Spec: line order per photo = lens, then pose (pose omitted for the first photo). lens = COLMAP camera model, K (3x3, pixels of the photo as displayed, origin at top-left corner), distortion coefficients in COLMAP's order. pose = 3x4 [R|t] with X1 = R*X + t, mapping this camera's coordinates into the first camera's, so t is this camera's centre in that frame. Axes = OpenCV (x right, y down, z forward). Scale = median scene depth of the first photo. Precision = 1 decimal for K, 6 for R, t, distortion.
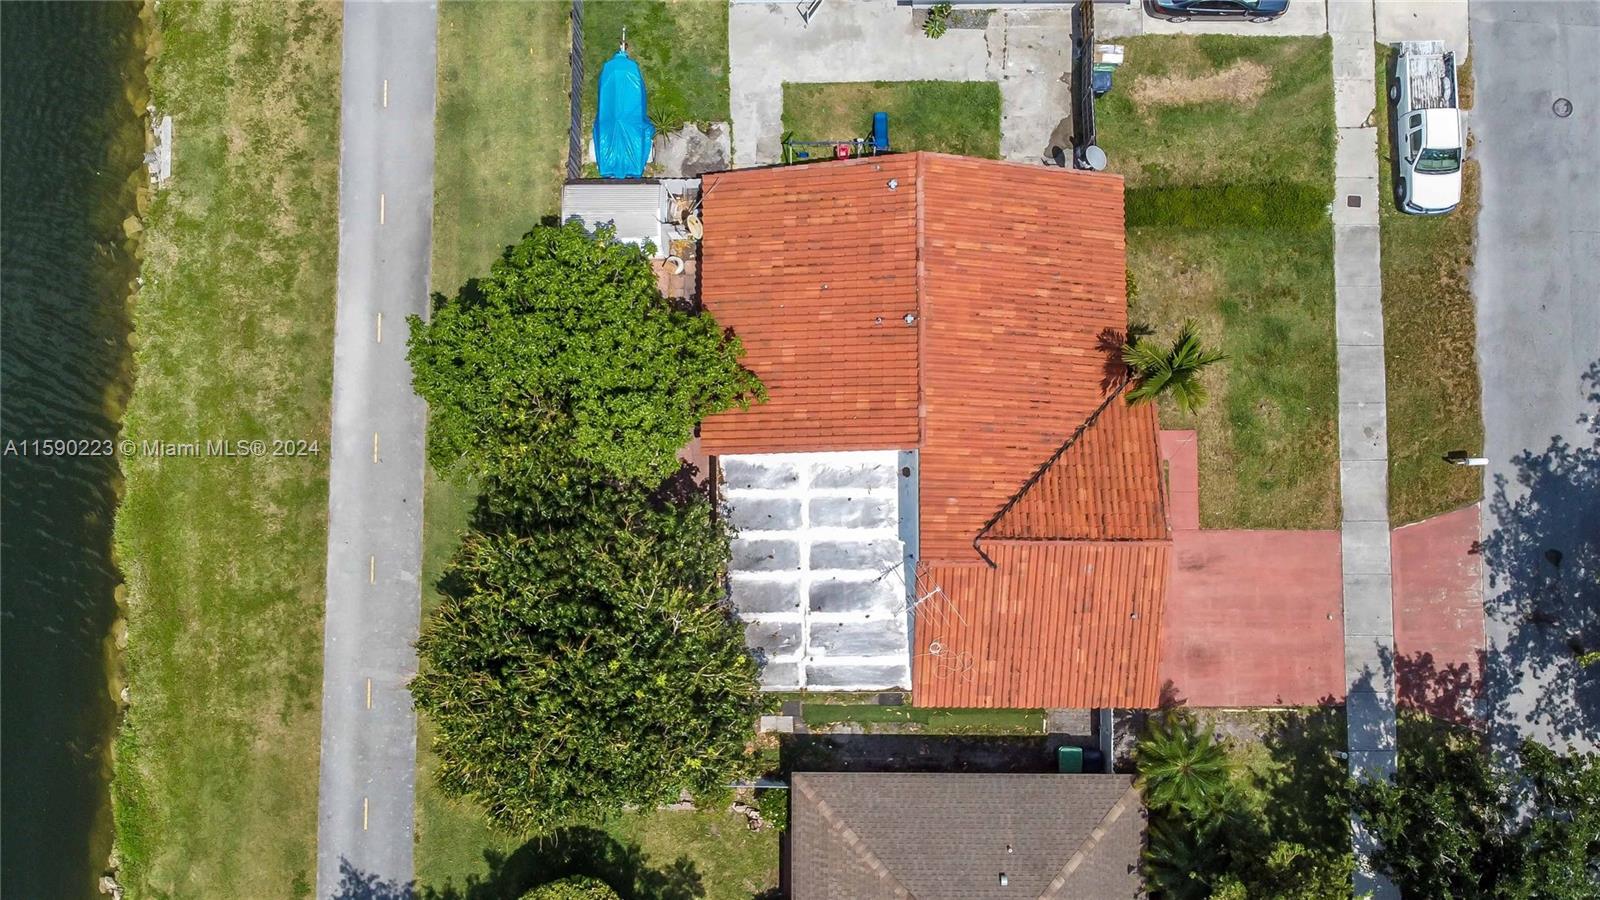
lens RADIAL K [[1195.2, 0, 798.9], [0, 1195.2, 440.0], [0, 0, 1]] dist [-0.000140, -0.000438]
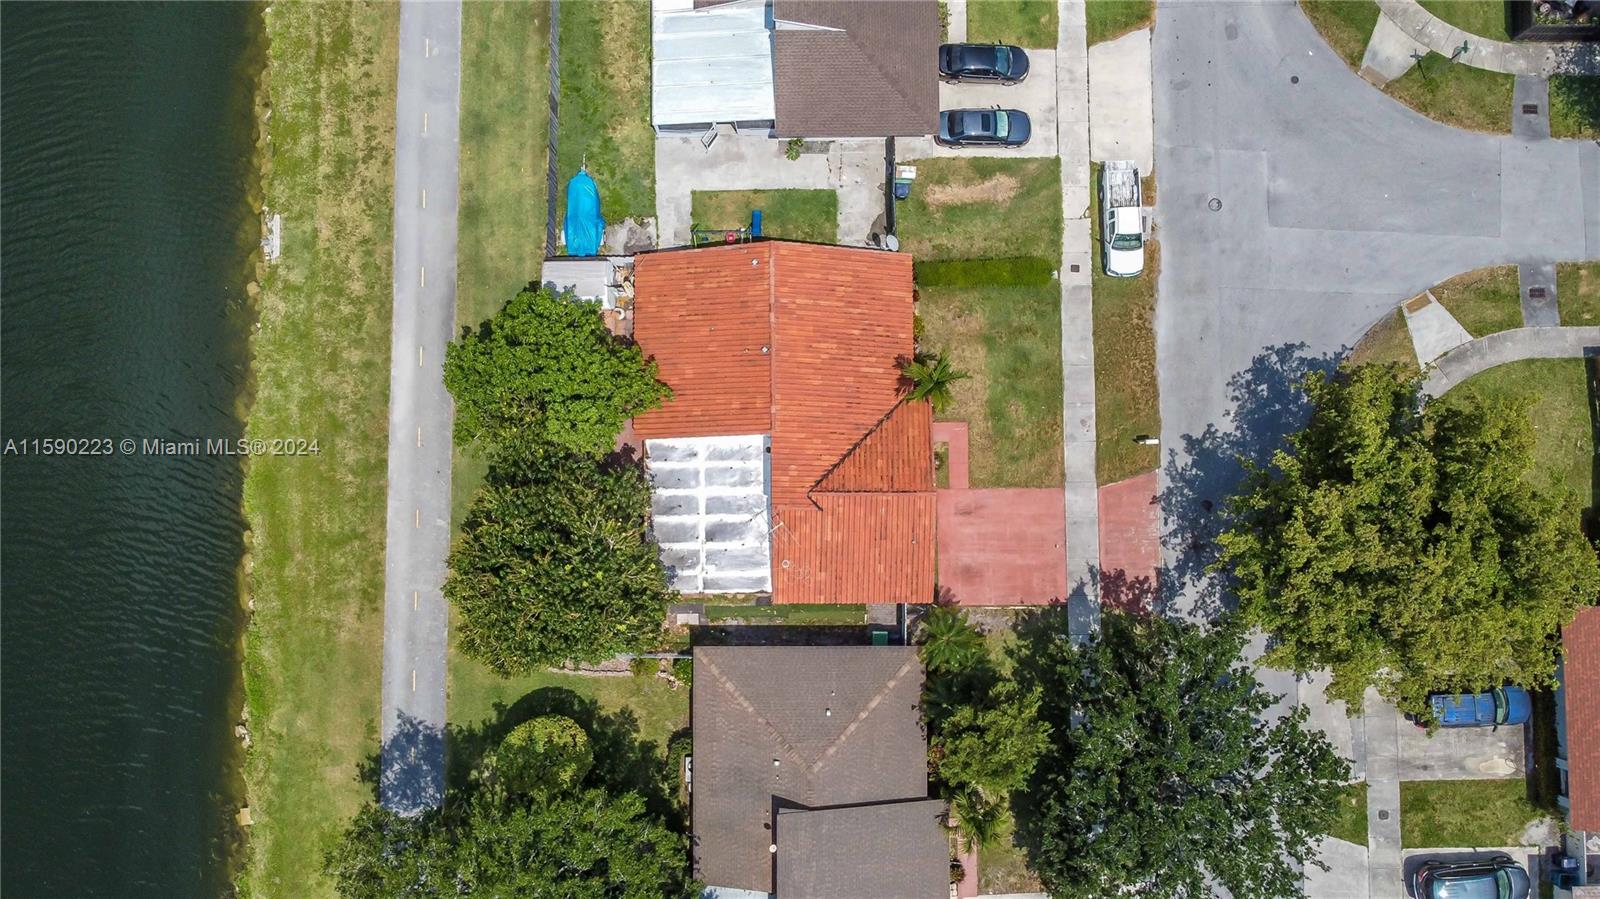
lens RADIAL K [[1066.2, 0, 800.0], [0, 1066.2, 449.5], [0, 0, 1]] dist [0.000221, -0.000684]
pose [[0.999967, -0.005820, 0.005743, 0.114656], [0.005813, 0.999982, 0.001219, 0.023403], [-0.005750, -0.001185, 0.999983, -0.336915]]
